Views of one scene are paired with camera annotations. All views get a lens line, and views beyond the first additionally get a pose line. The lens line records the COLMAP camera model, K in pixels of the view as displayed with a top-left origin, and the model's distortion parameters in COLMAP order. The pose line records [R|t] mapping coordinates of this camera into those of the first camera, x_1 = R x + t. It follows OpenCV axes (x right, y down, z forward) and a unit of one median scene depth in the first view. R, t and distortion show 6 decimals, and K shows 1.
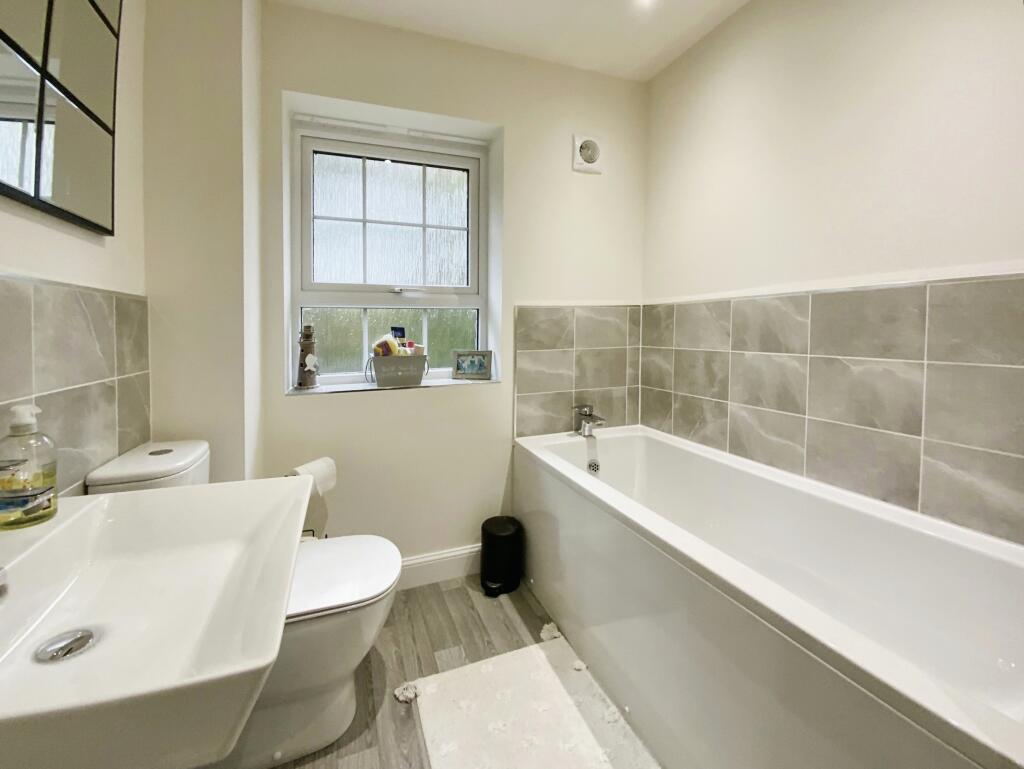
lens RADIAL K [[408.0, 0, 520.5], [0, 408.0, 362.2], [0, 0, 1]] dist [0.026316, -0.022156]
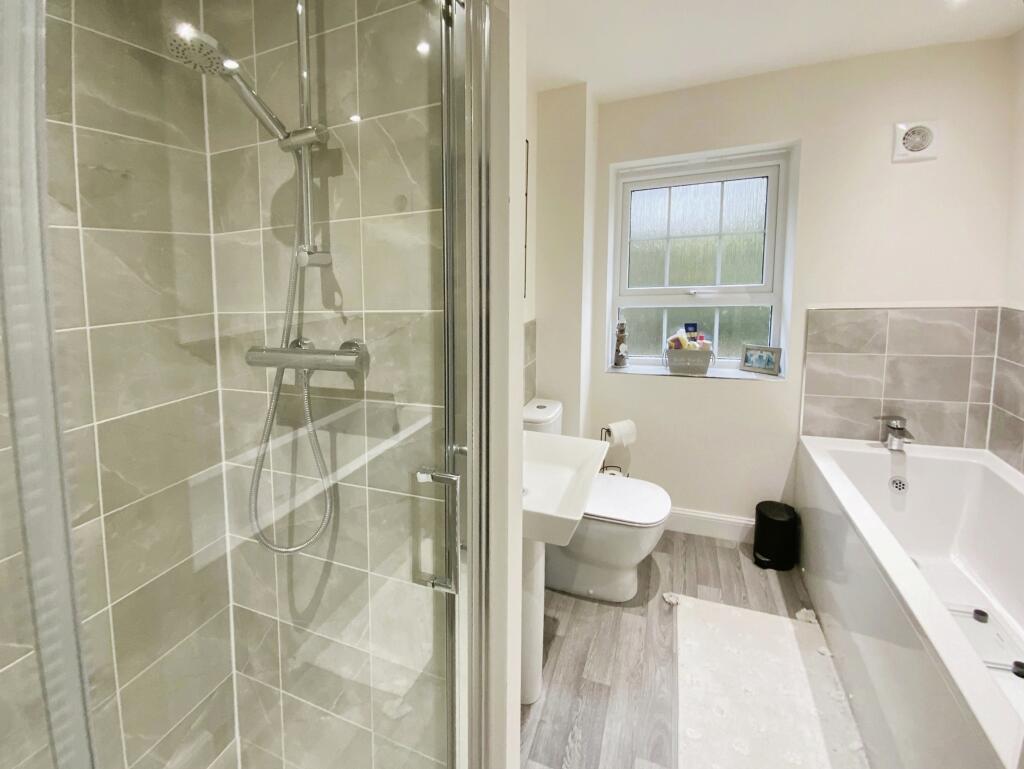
lens RADIAL K [[408.0, 0, 520.5], [0, 408.0, 362.2], [0, 0, 1]] dist [0.026316, -0.022156]
pose [[0.729444, 0.095845, -0.677292, 0.161899], [-0.008456, 0.991323, 0.131176, -0.130034], [0.683988, -0.089958, 0.723925, -0.217789]]
